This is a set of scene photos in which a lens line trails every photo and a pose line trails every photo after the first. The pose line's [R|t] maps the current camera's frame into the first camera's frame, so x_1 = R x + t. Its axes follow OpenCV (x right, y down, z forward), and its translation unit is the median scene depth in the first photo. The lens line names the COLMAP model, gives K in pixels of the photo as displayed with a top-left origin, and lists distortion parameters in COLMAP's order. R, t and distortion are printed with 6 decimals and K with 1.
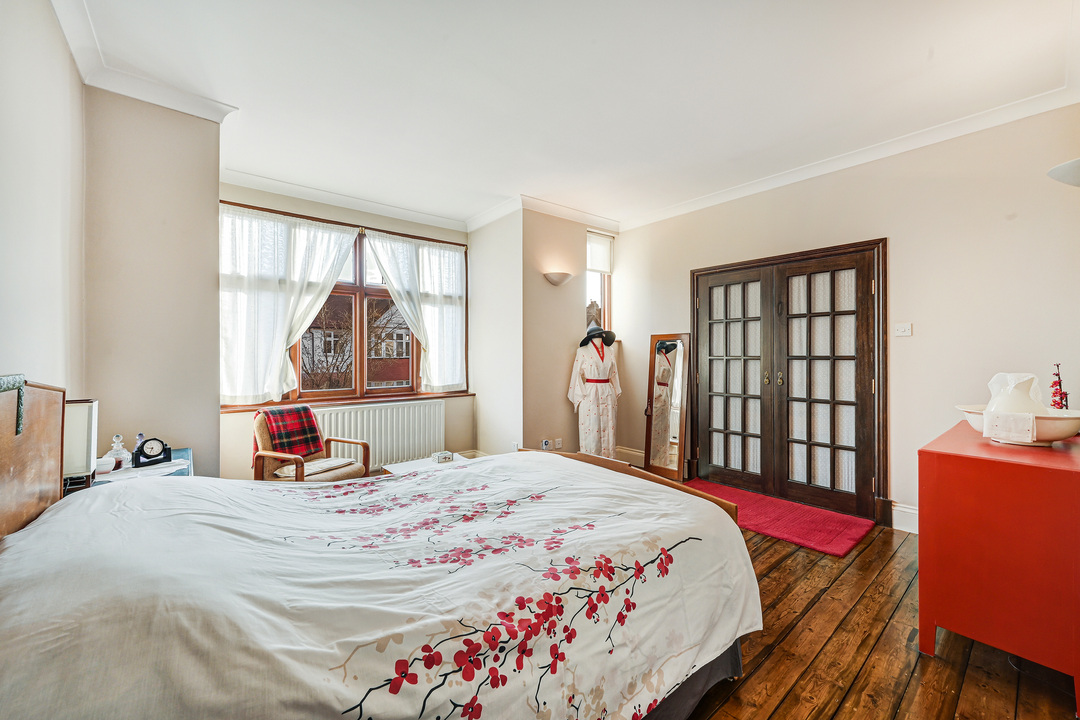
lens RADIAL K [[432.9, 0, 540.5], [0, 432.9, 360.6], [0, 0, 1]] dist [0.002271, -0.000148]
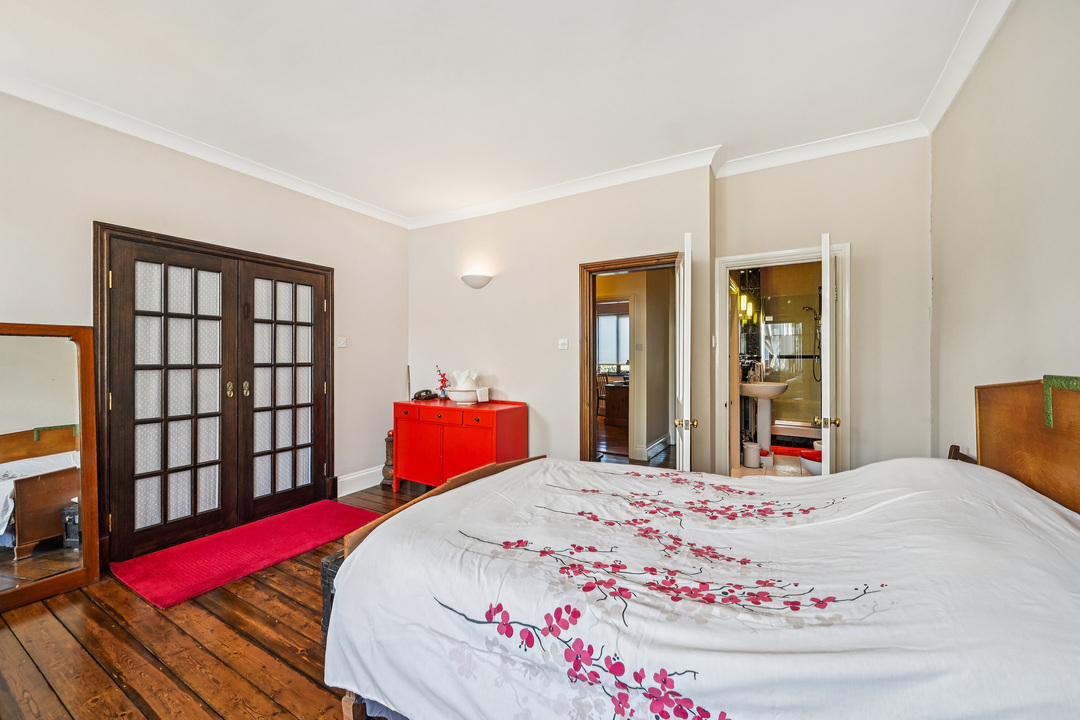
lens RADIAL K [[432.9, 0, 537.9], [0, 432.9, 358.6], [0, 0, 1]] dist [0.002271, -0.000148]
pose [[-0.349763, 0.007566, 0.936808, -0.520367], [0.017037, 0.999853, -0.001714, -0.008969], [-0.936683, 0.015361, -0.349841, 0.792047]]
